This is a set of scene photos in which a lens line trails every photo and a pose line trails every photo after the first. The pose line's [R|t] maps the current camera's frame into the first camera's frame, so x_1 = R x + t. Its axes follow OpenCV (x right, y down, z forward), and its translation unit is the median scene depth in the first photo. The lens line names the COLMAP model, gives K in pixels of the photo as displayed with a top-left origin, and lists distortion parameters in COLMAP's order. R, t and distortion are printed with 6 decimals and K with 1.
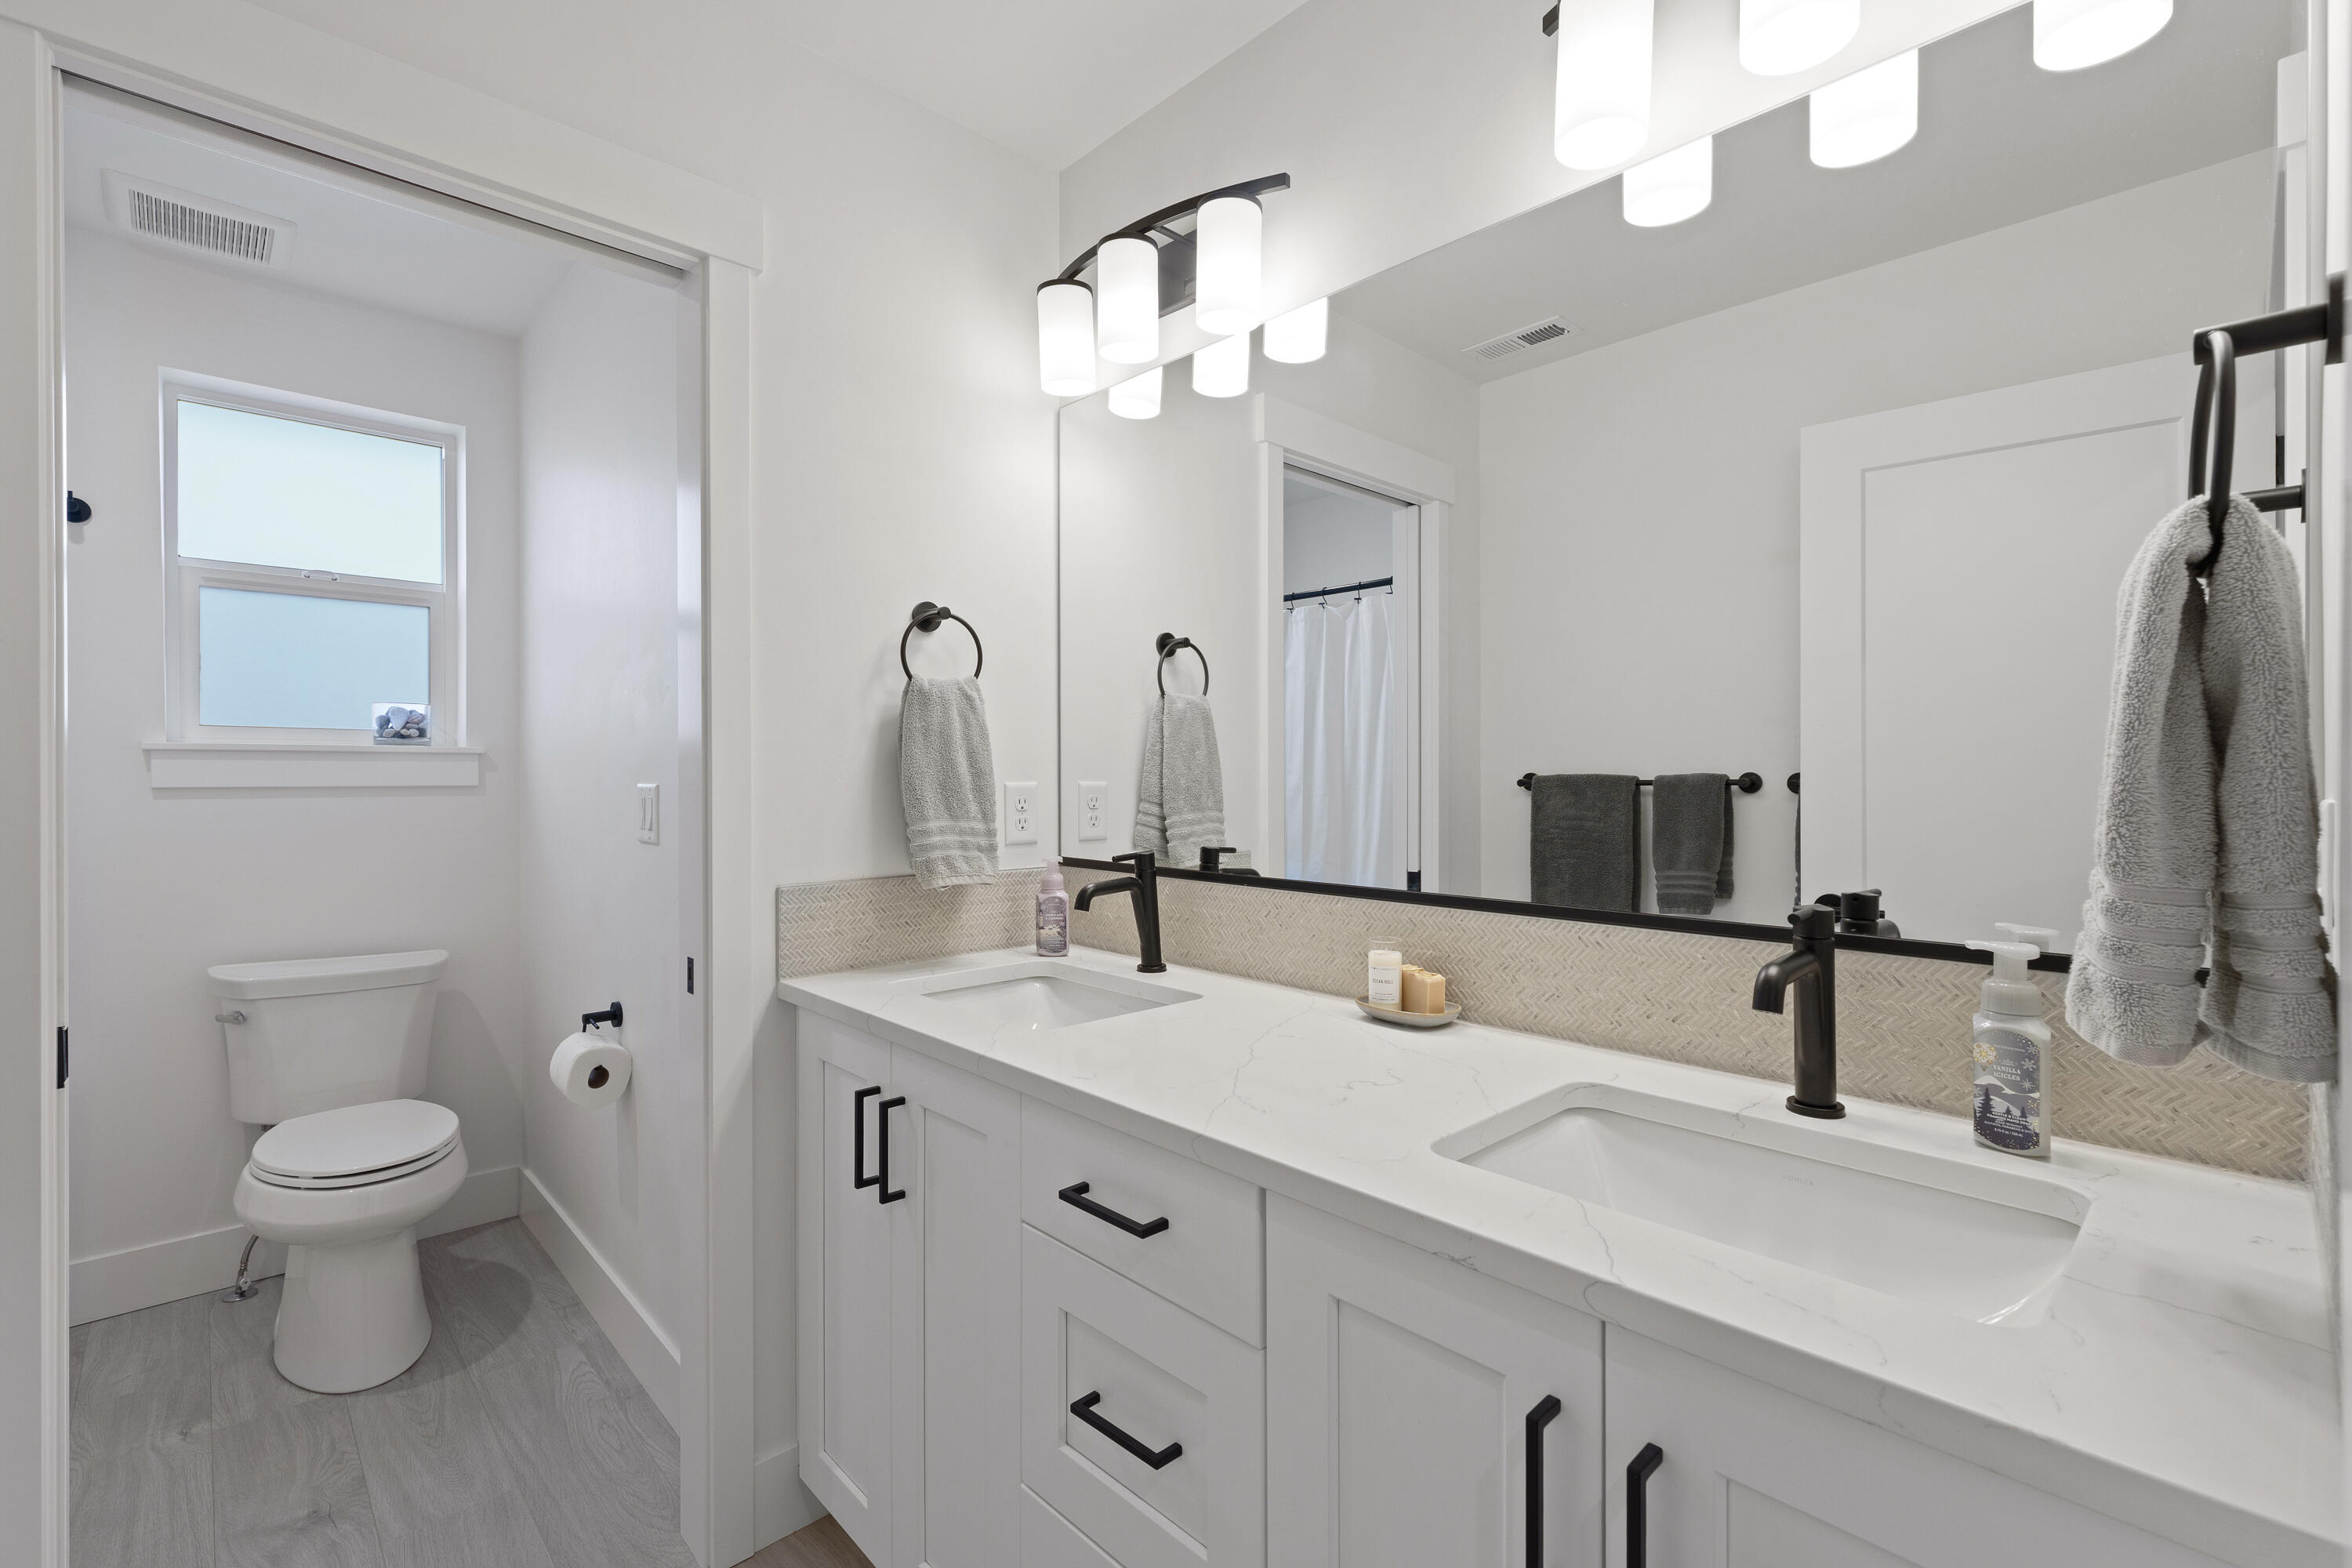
lens RADIAL K [[993.2, 0, 1187.5], [0, 993.2, 814.3], [0, 0, 1]] dist [0.000273, -0.000011]
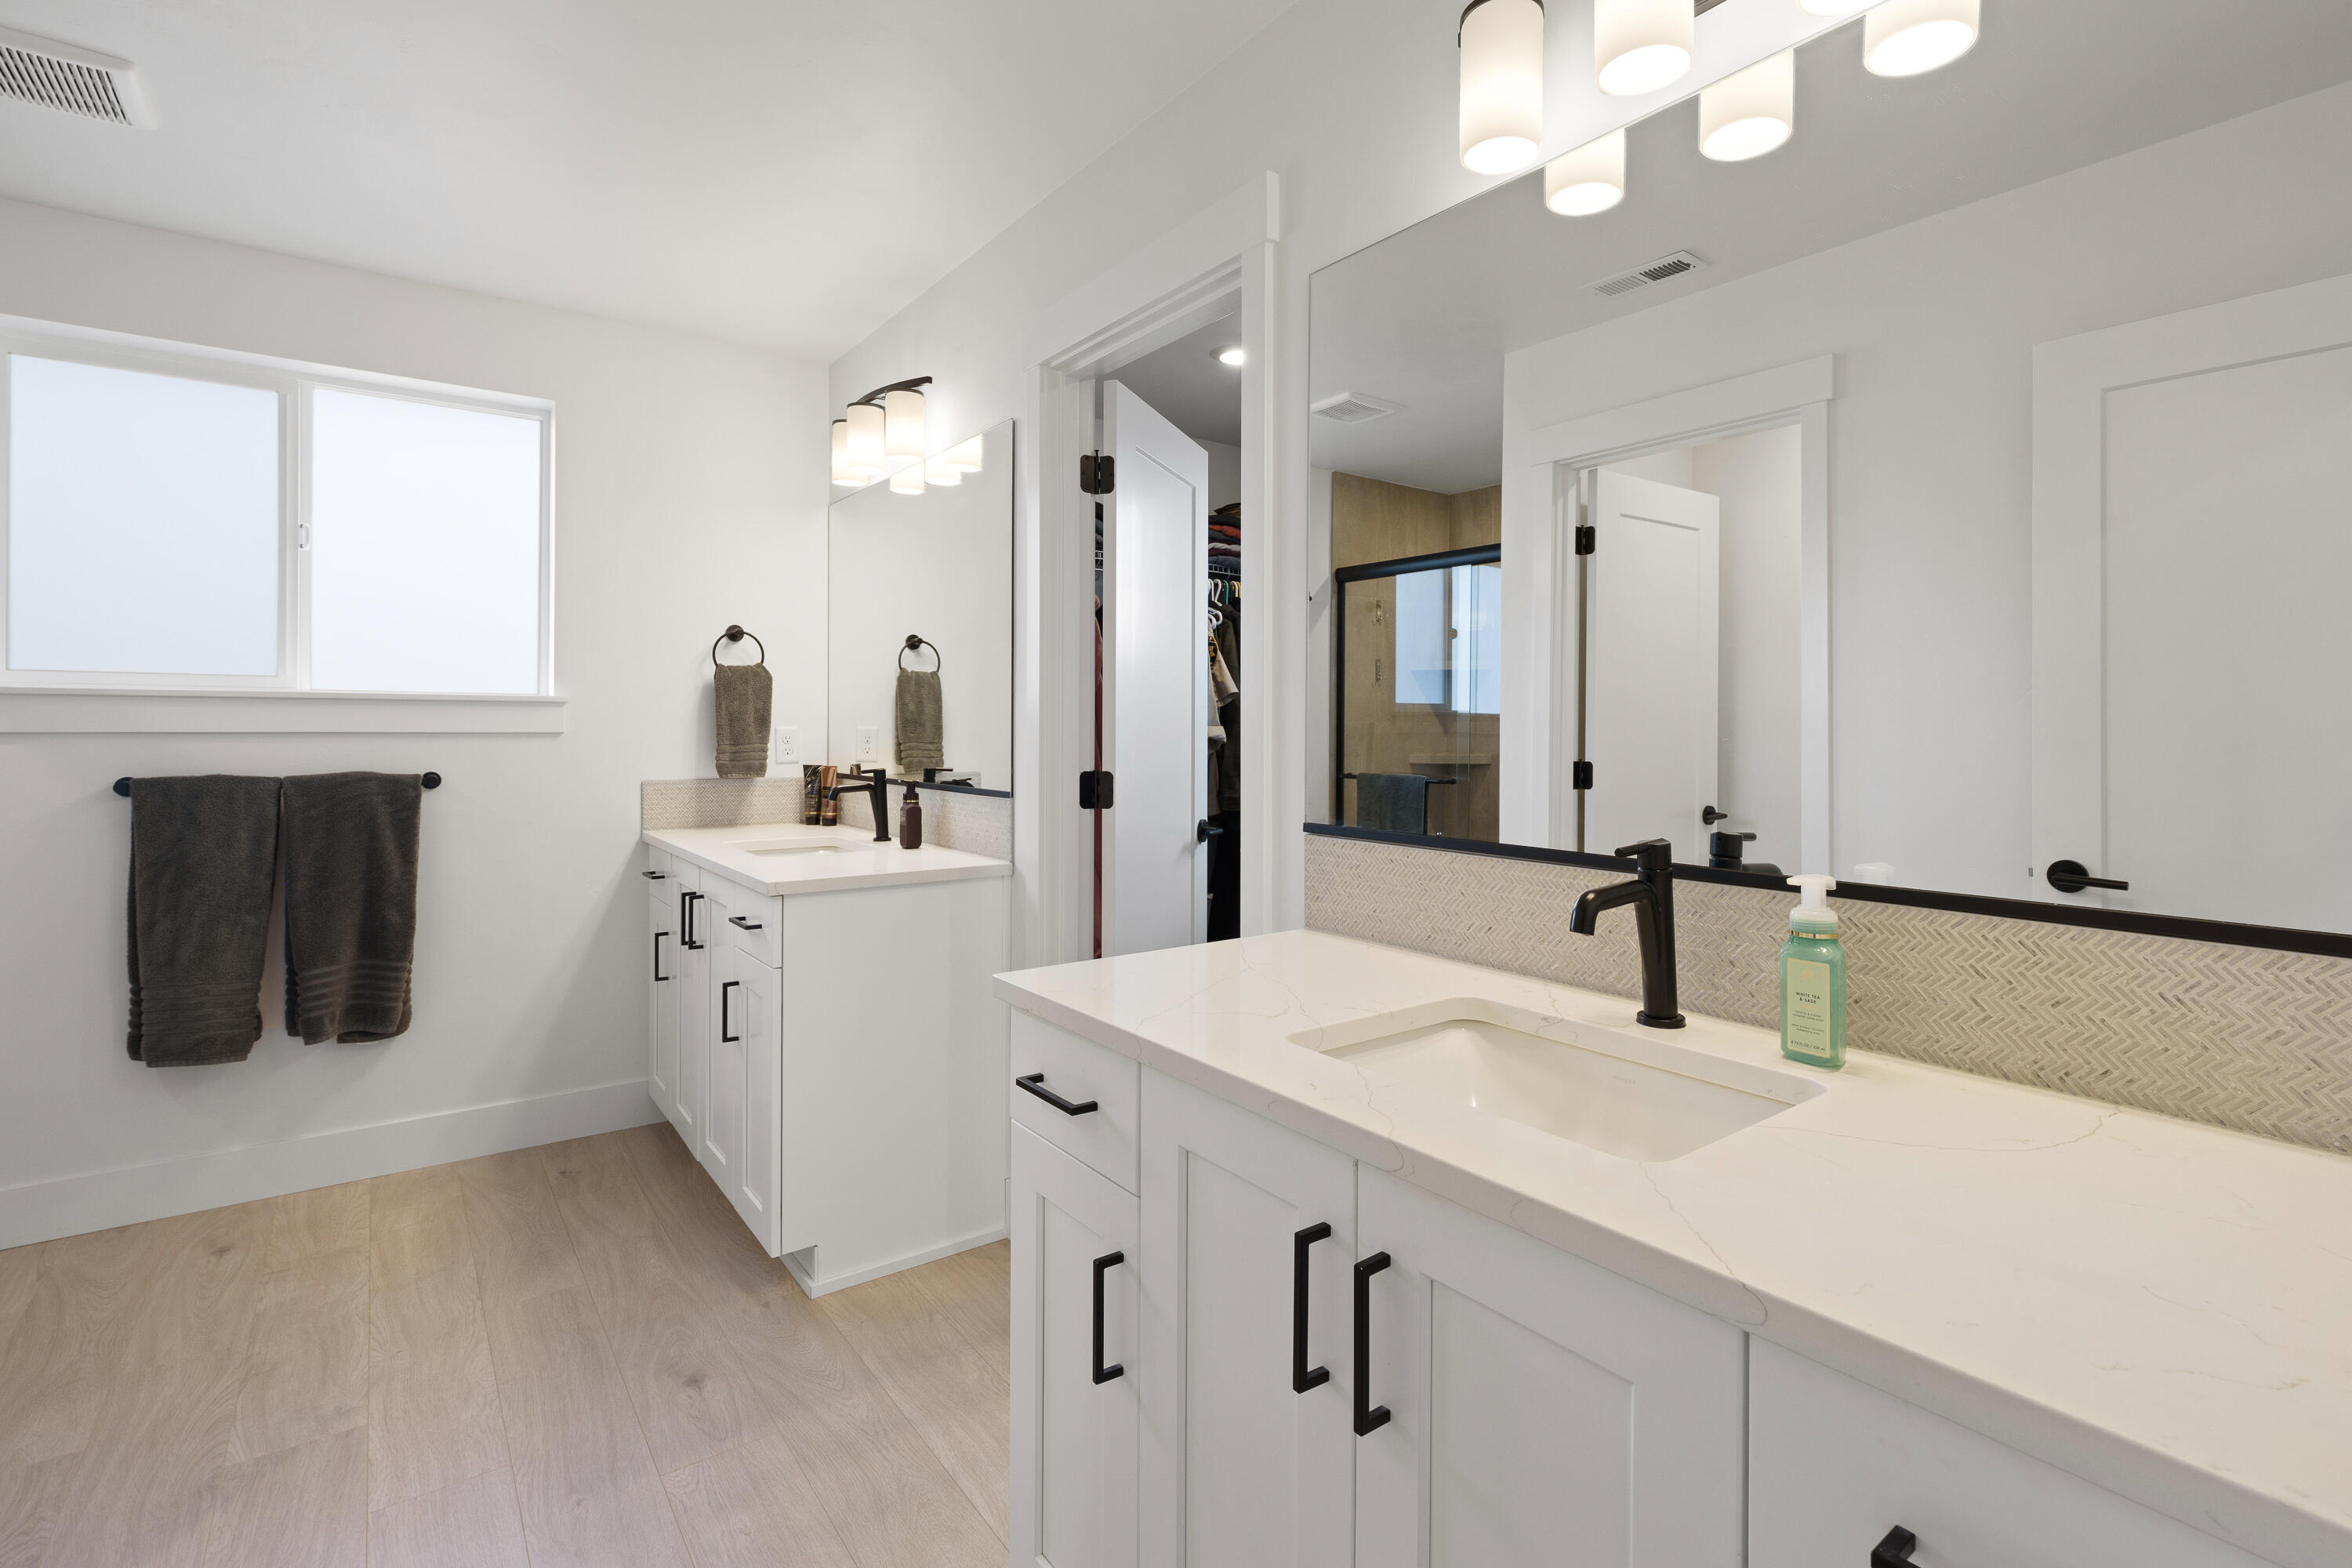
lens RADIAL K [[1071.1, 0, 1187.9], [0, 1071.1, 756.4], [0, 0, 1]] dist [-0.002260, 0.000350]
pose [[0.993273, 0.006744, -0.115597, 0.244830], [-0.007439, 0.999957, -0.005580, 0.009004], [0.115554, 0.006403, 0.993281, -0.256609]]
